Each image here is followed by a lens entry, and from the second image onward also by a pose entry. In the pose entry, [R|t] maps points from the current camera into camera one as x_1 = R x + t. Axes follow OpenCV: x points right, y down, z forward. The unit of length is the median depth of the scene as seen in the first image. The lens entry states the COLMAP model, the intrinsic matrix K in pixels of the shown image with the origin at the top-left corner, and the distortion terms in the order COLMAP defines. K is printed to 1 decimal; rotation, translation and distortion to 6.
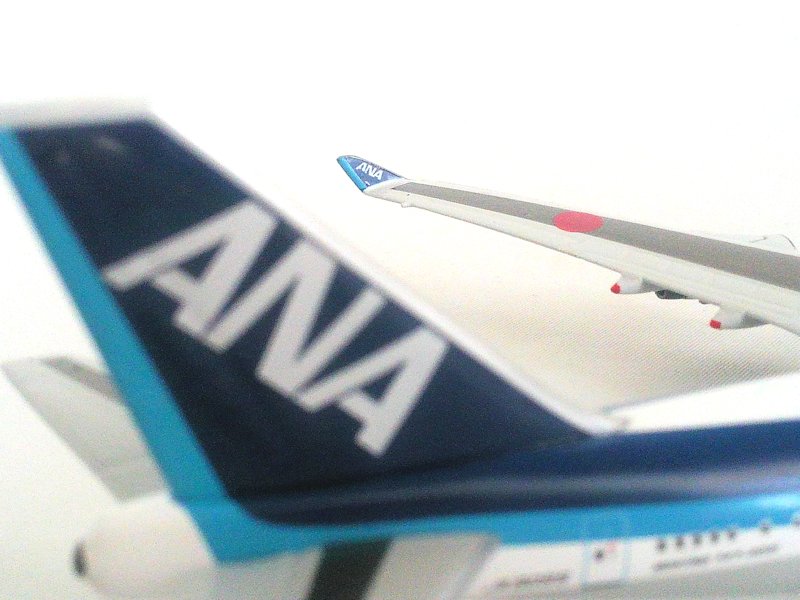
lens RADIAL K [[1703.6, 0, 400.0], [0, 1703.6, 300.0], [0, 0, 1]] dist [0.042043, 0.181533]
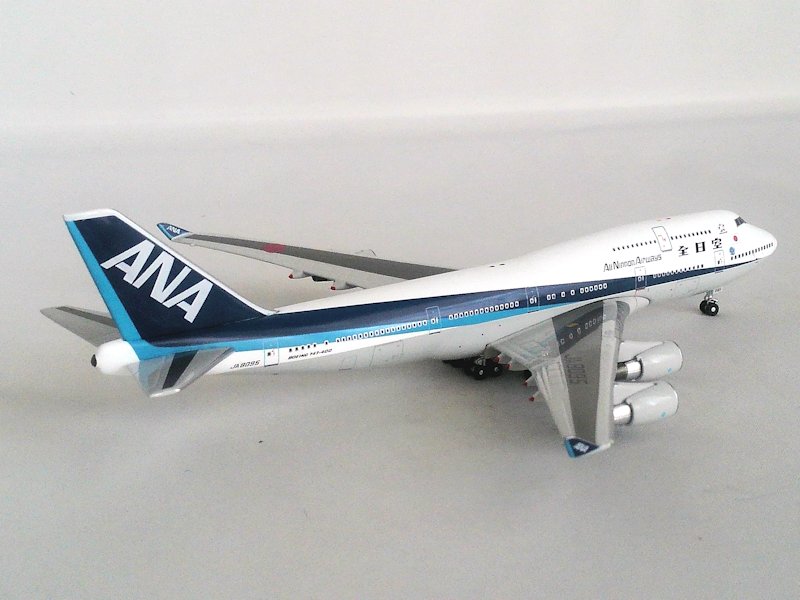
lens RADIAL K [[1703.6, 0, 400.0], [0, 1703.6, 300.0], [0, 0, 1]] dist [0.042043, 0.181533]
pose [[0.989896, -0.057951, 0.129416, -0.034544], [0.062252, 0.997626, -0.029437, 0.157030], [-0.127403, 0.037196, 0.991153, -1.942900]]
